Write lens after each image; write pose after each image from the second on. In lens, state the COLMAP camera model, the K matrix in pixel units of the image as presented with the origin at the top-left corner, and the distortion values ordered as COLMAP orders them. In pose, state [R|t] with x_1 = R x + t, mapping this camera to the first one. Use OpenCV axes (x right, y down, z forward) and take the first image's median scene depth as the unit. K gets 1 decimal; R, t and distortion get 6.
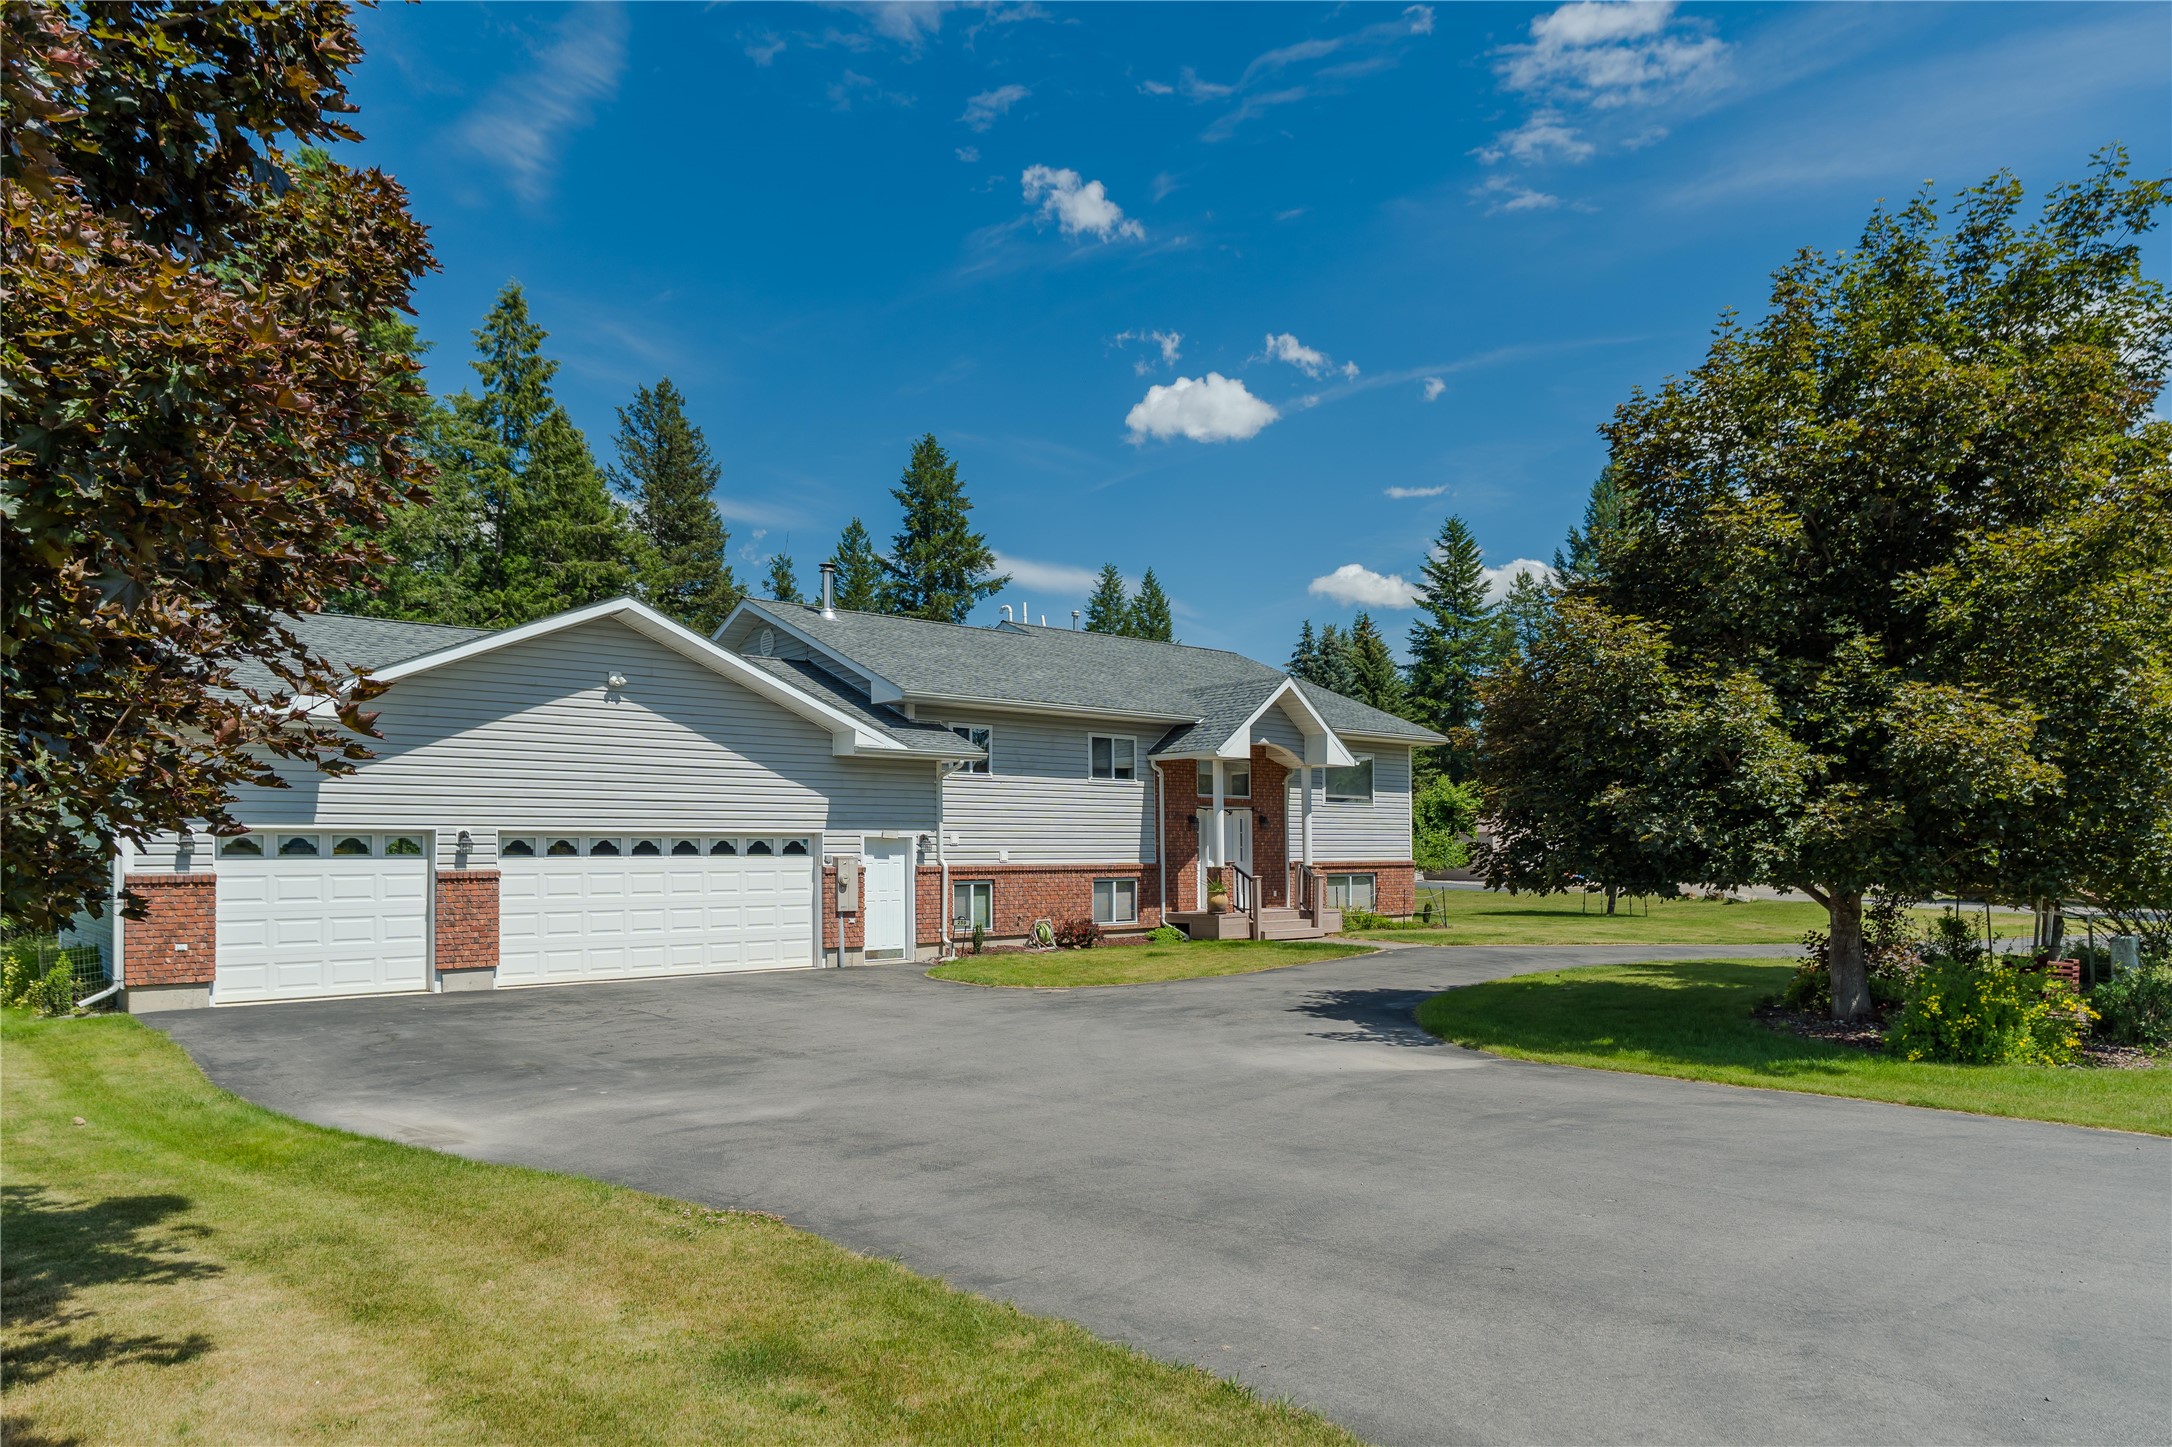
lens RADIAL K [[1365.0, 0, 1076.1], [0, 1365.0, 835.6], [0, 0, 1]] dist [0.004807, 0.000770]
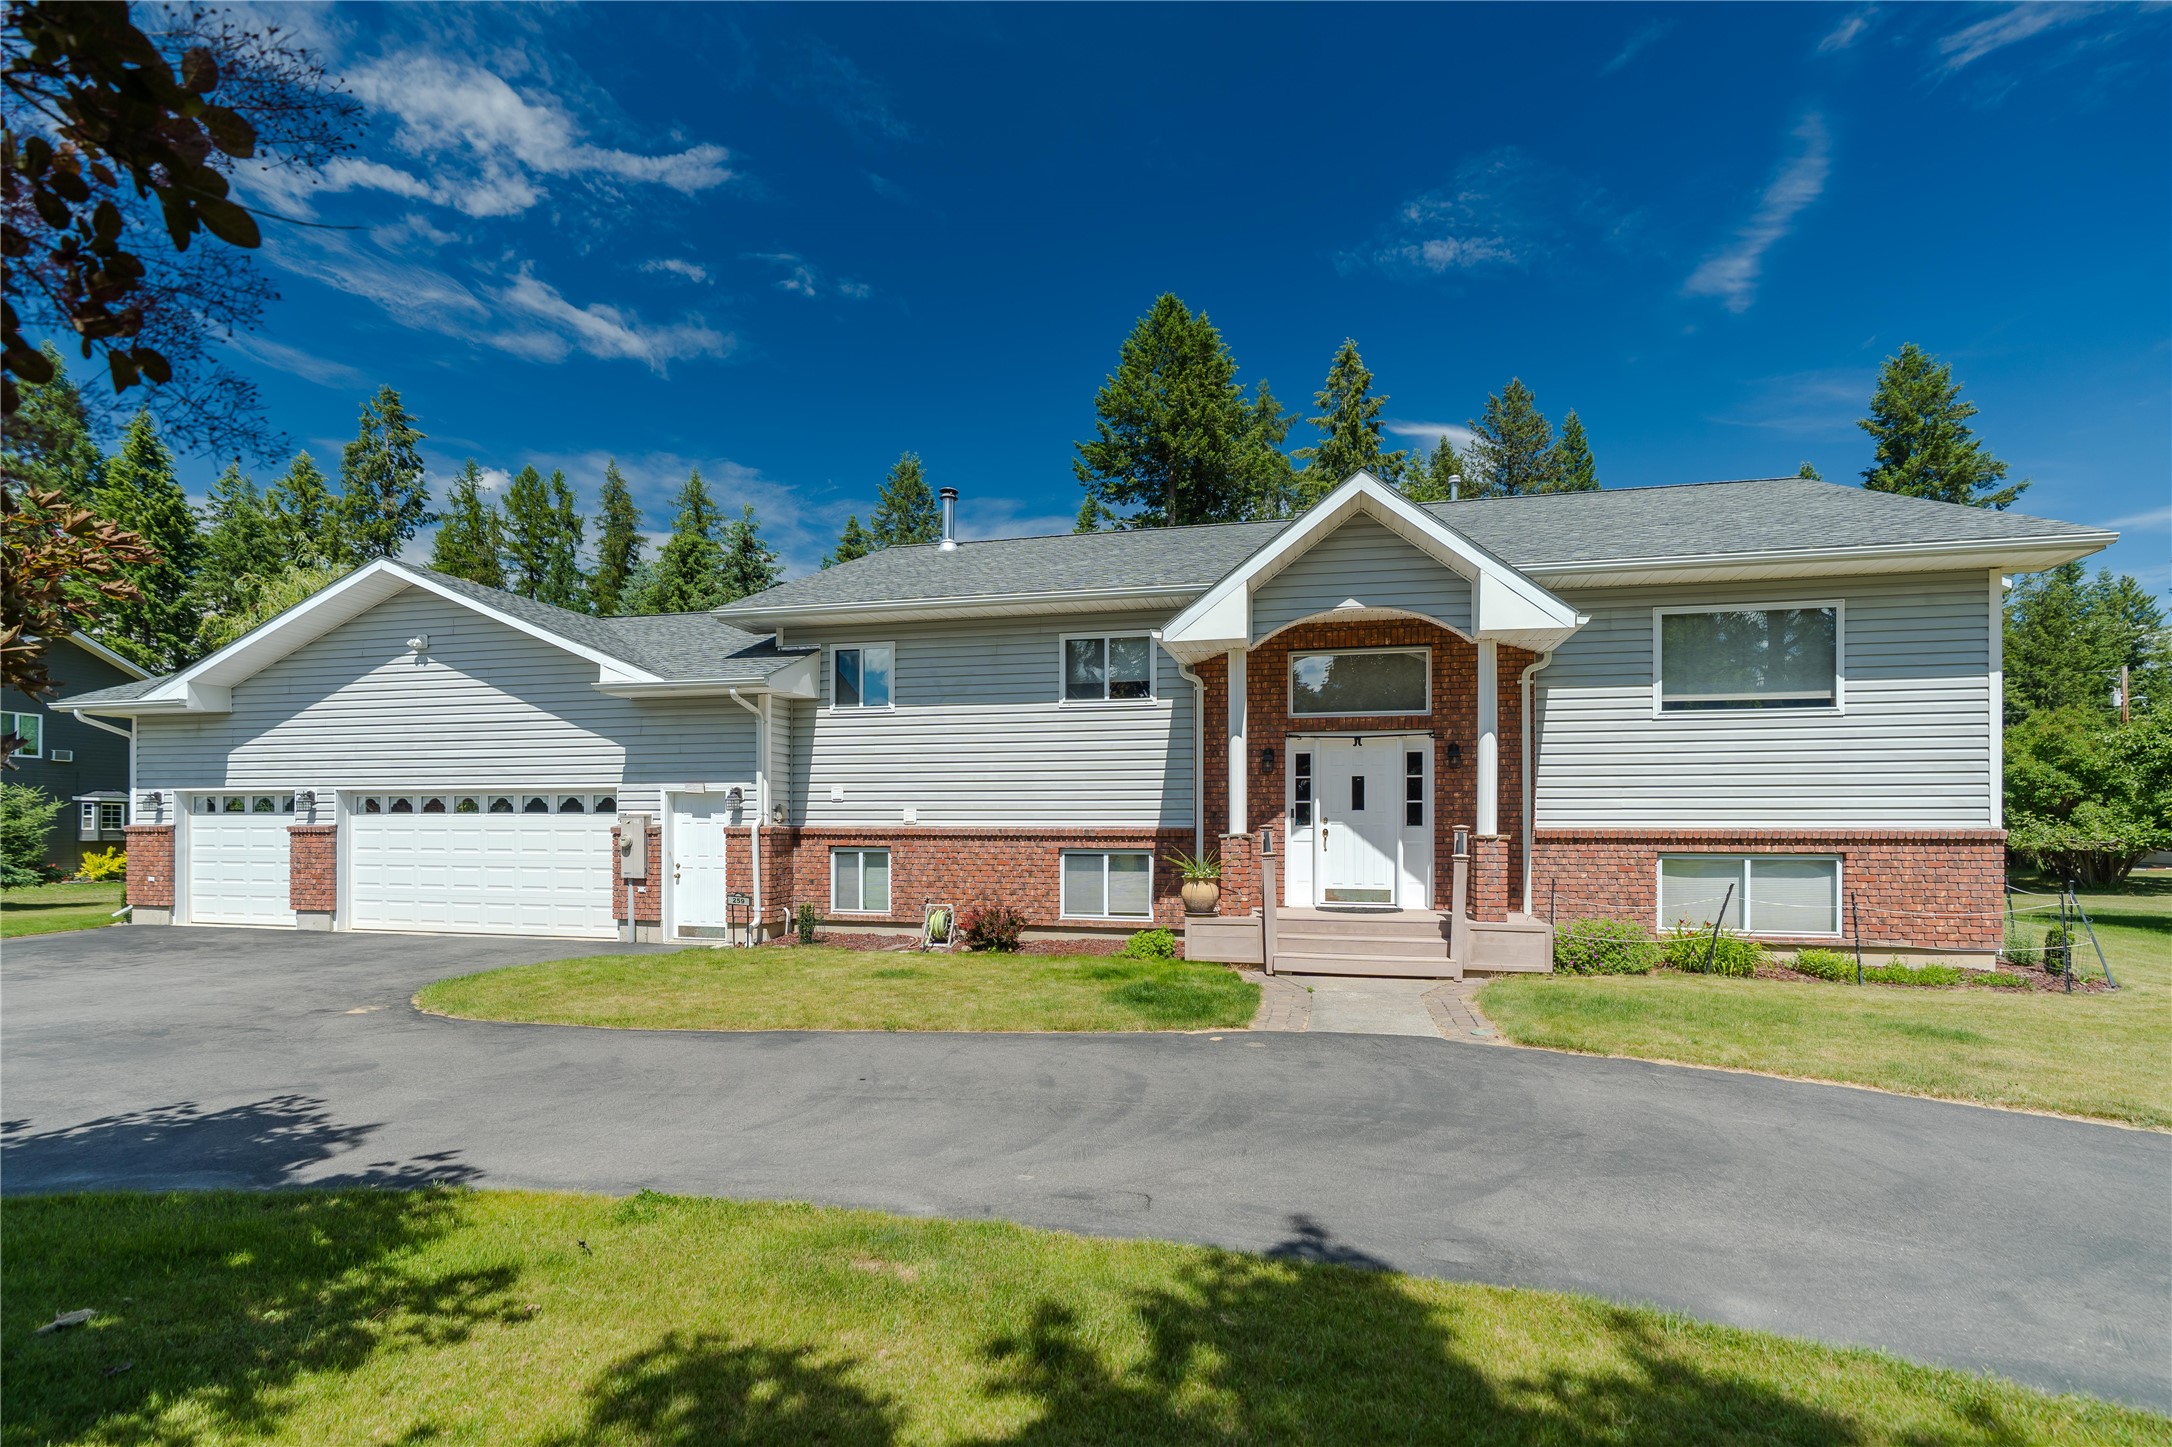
lens RADIAL K [[1002.3, 0, 1116.8], [0, 1002.3, 823.7], [0, 0, 1]] dist [-0.012258, 0.005615]
pose [[0.581634, 0.005508, -0.813432, 0.451885], [0.007524, 0.999898, 0.012150, 0.013658], [0.813415, -0.013187, 0.581534, 0.764669]]
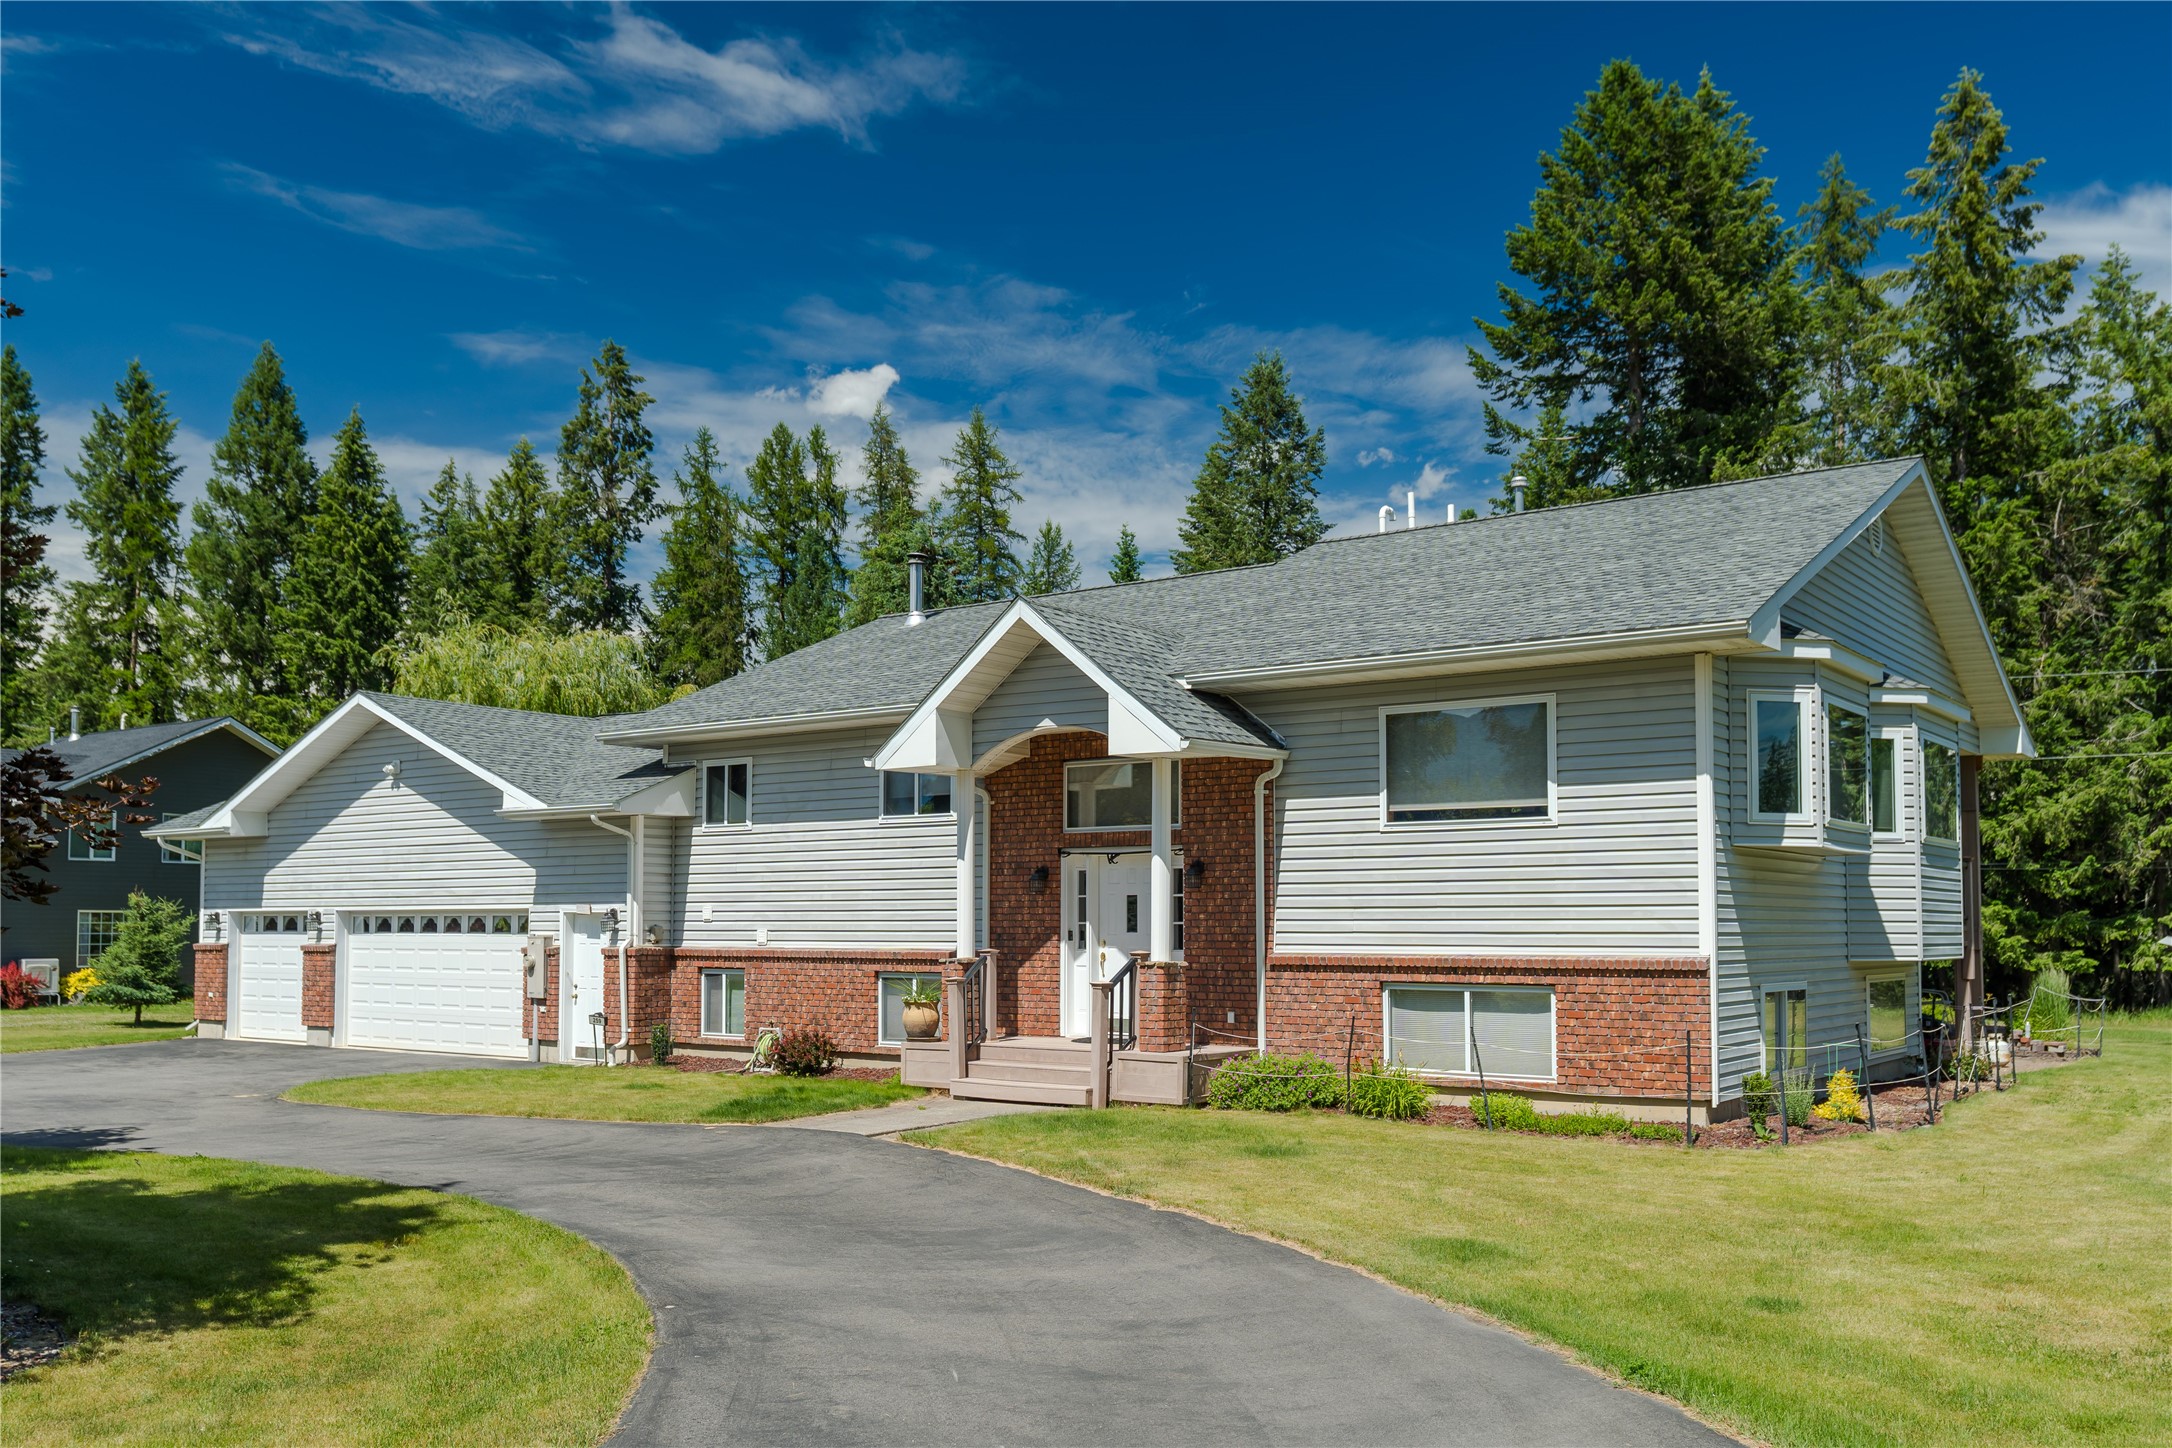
lens RADIAL K [[1870.0, 0, 1157.3], [0, 1870.0, 843.0], [0, 0, 1]] dist [0.013946, 0.001014]
pose [[0.218794, -0.038002, -0.975031, 0.946338], [0.013086, 0.999266, -0.036010, 0.004026], [0.975683, -0.004881, 0.219131, 0.975802]]
